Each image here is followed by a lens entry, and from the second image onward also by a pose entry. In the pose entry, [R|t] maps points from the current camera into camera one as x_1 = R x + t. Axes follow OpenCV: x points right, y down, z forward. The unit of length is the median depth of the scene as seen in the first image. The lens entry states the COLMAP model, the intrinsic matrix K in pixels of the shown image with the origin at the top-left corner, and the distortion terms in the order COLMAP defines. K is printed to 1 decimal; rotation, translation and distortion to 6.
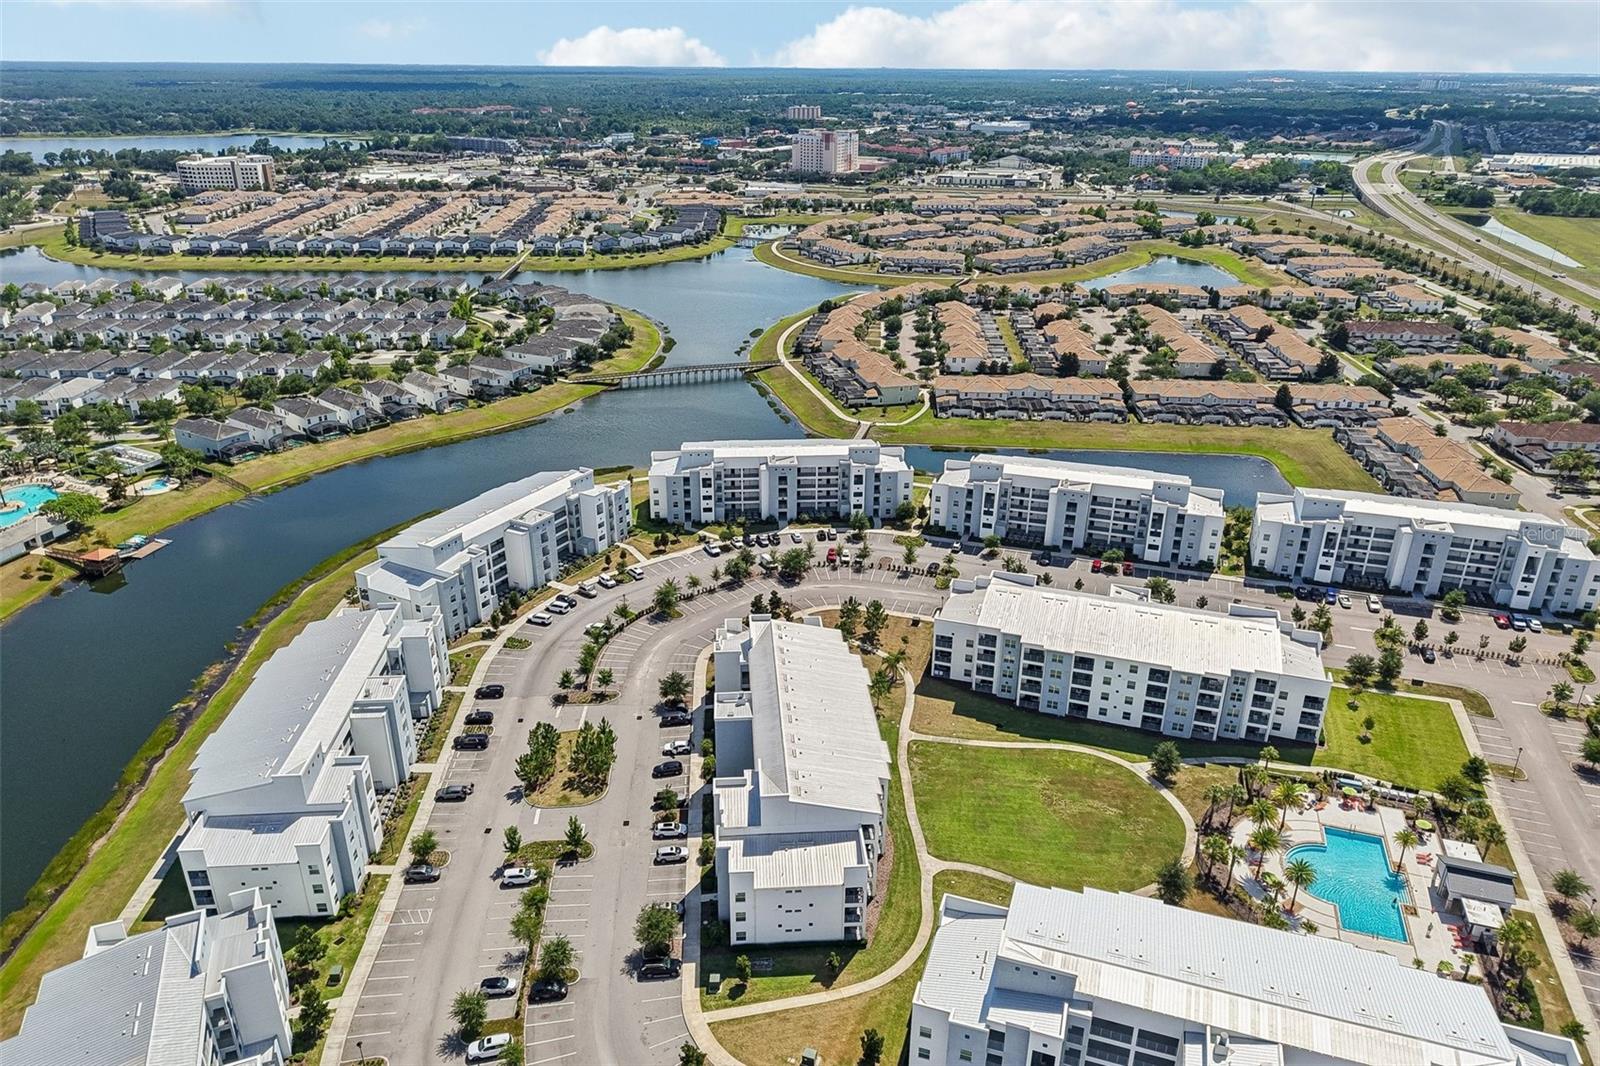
lens RADIAL K [[1057.9, 0, 809.4], [0, 1057.9, 531.9], [0, 0, 1]] dist [0.033653, -0.041541]
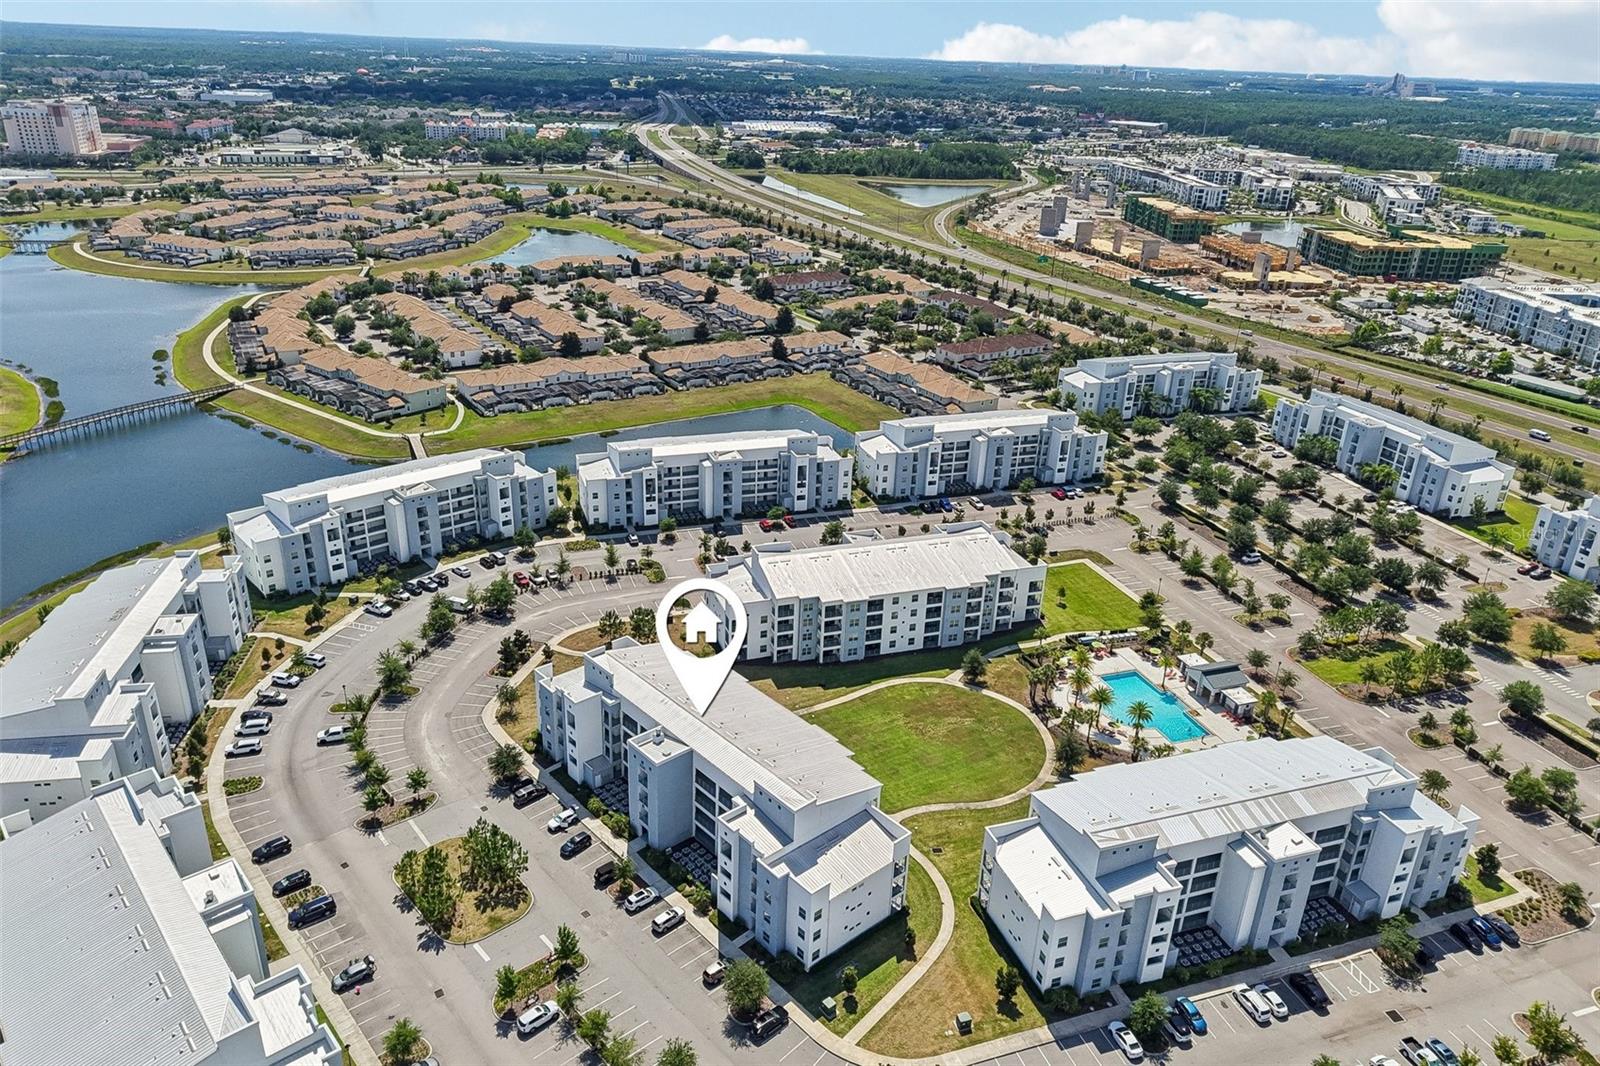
lens RADIAL K [[1096.7, 0, 806.6], [0, 1096.7, 533.1], [0, 0, 1]] dist [0.039391, -0.055663]
pose [[0.793182, -0.224927, 0.565924, -0.285653], [0.217163, 0.972667, 0.082218, -0.037646], [-0.568949, 0.057684, 0.820347, 0.088920]]
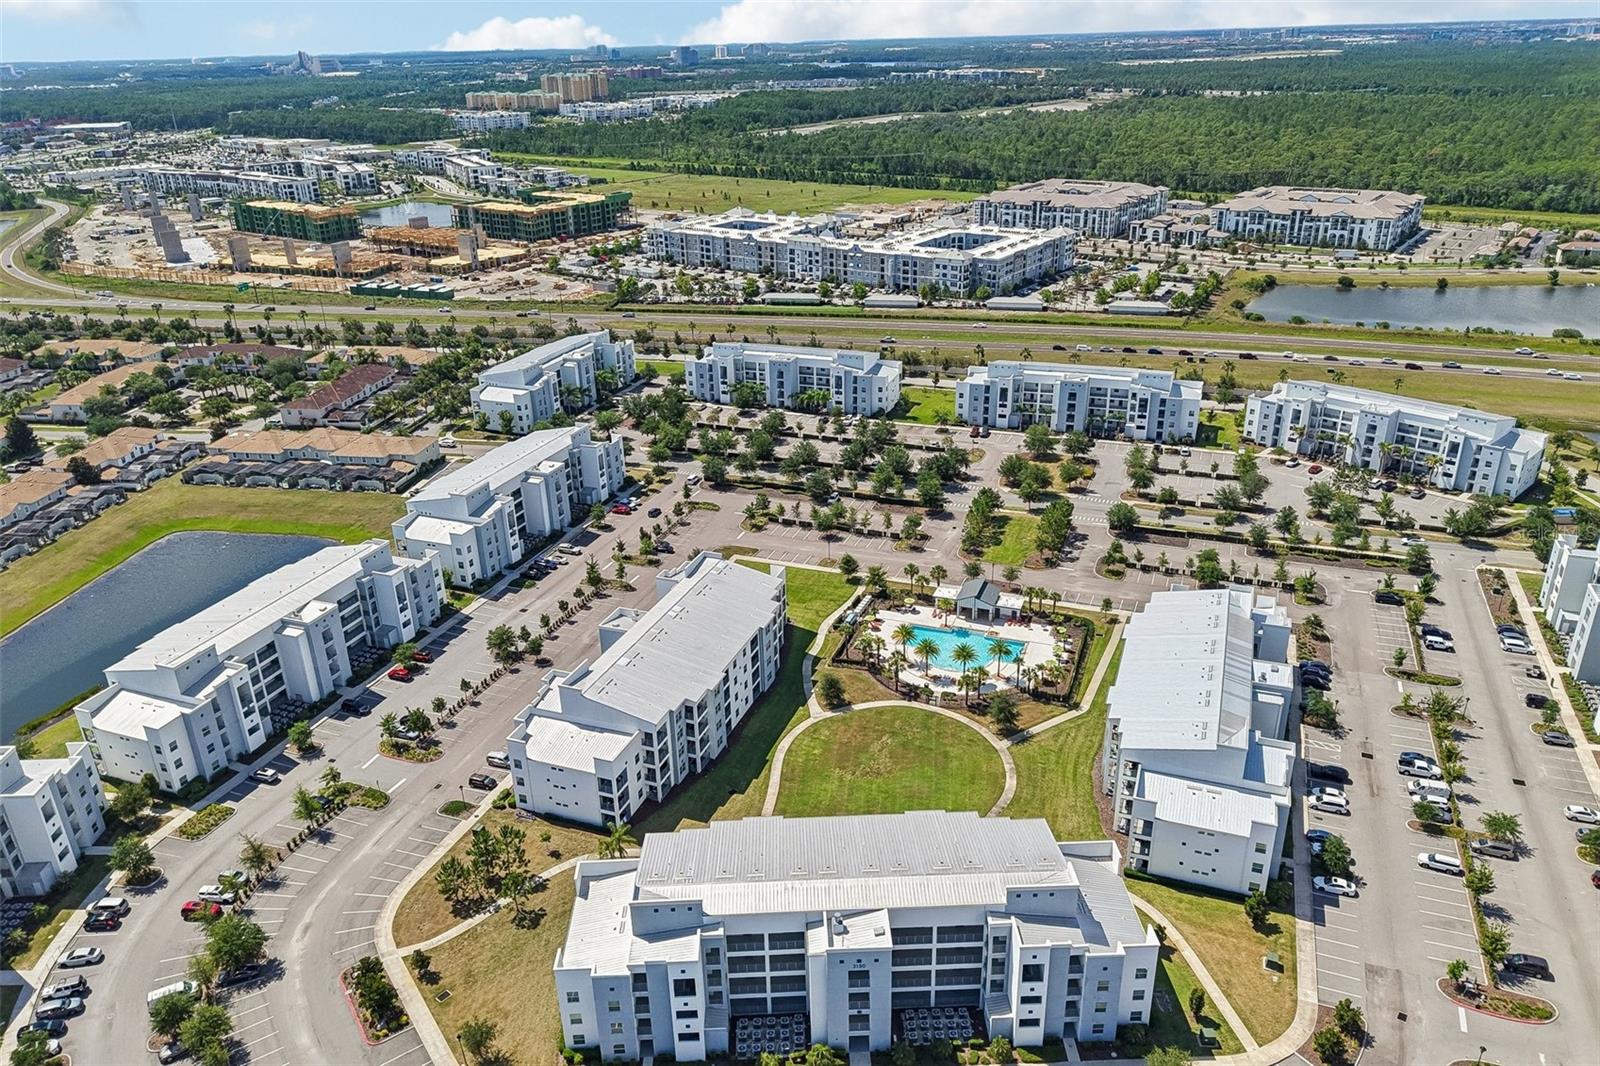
lens RADIAL K [[1112.8, 0, 816.5], [0, 1112.8, 503.0], [0, 0, 1]] dist [0.032590, -0.040964]
pose [[0.045414, -0.390630, 0.919427, -0.402114], [0.422435, 0.841545, 0.336676, -0.209849], [-0.905255, 0.373109, 0.203234, 0.465984]]
